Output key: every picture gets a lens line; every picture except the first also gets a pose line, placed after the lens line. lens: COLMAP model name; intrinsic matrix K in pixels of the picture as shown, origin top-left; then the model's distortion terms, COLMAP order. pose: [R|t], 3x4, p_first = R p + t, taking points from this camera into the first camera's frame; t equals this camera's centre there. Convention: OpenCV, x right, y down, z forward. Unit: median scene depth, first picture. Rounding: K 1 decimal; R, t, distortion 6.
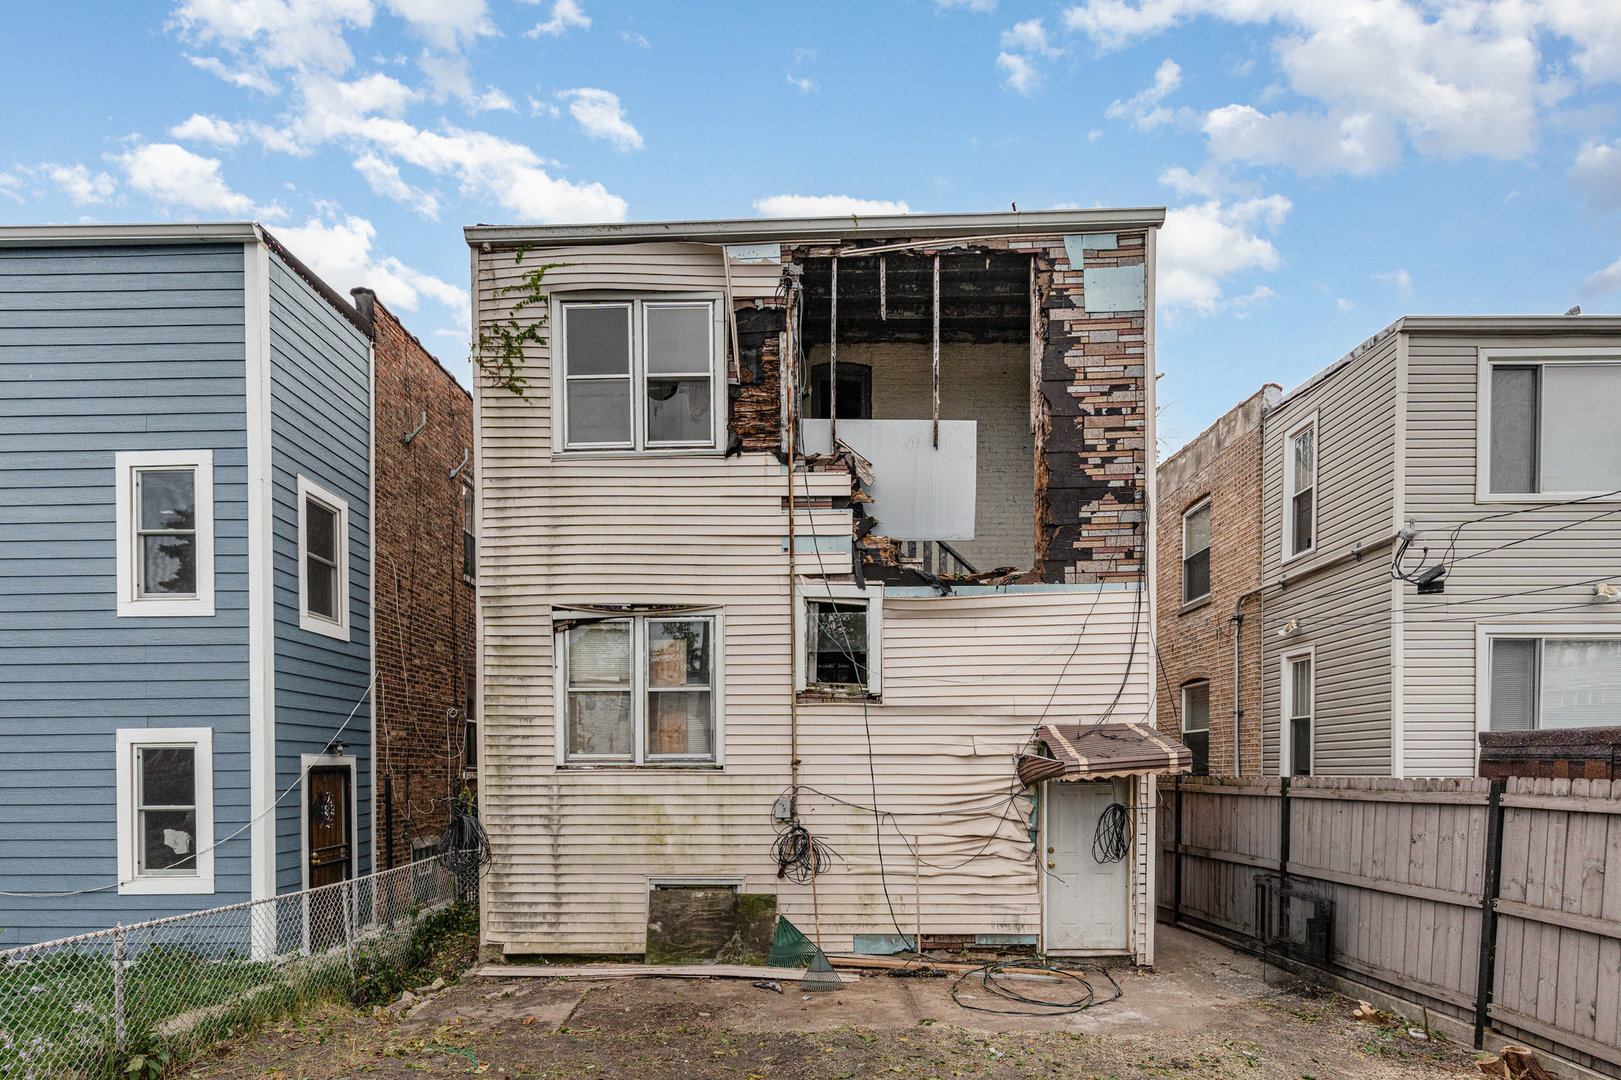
lens RADIAL K [[822.9, 0, 808.7], [0, 822.9, 783.8], [0, 0, 1]] dist [0.001969, 0.000417]
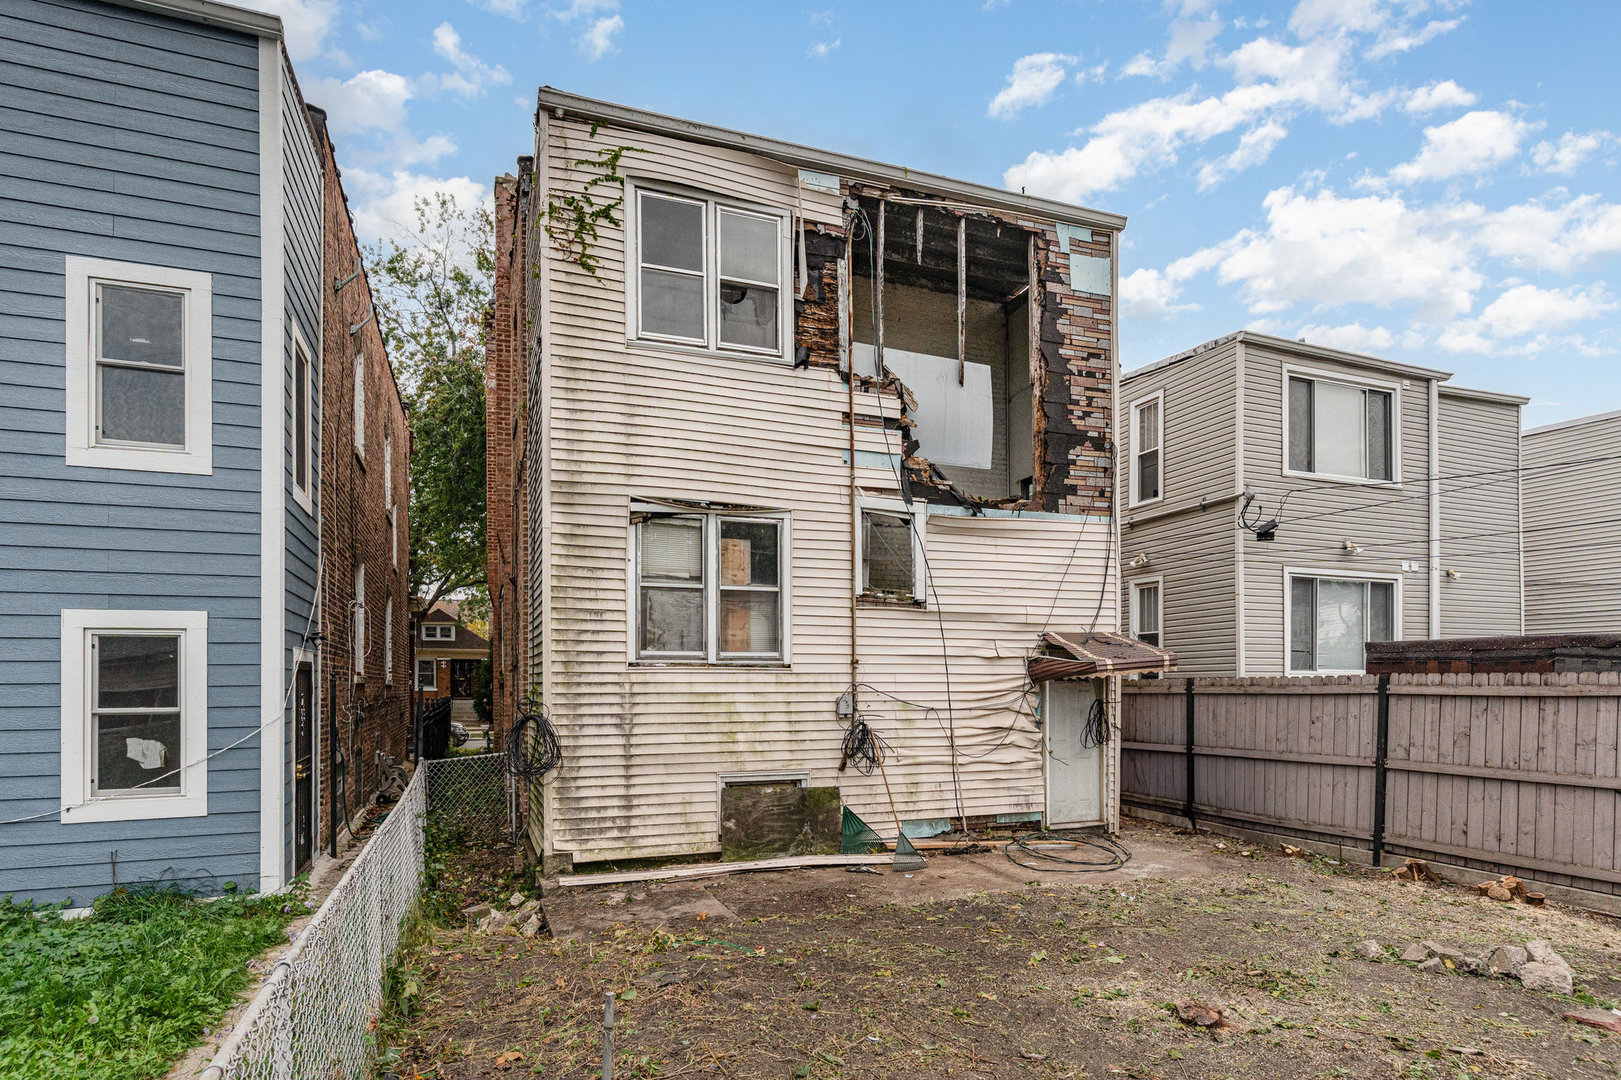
lens RADIAL K [[850.7, 0, 809.9], [0, 850.7, 686.5], [0, 0, 1]] dist [0.000698, 0.000167]
pose [[0.929481, -0.000384, 0.368871, -0.475961], [0.007064, 0.999835, -0.016757, 0.024000], [-0.368803, 0.018181, 0.929330, -0.000898]]
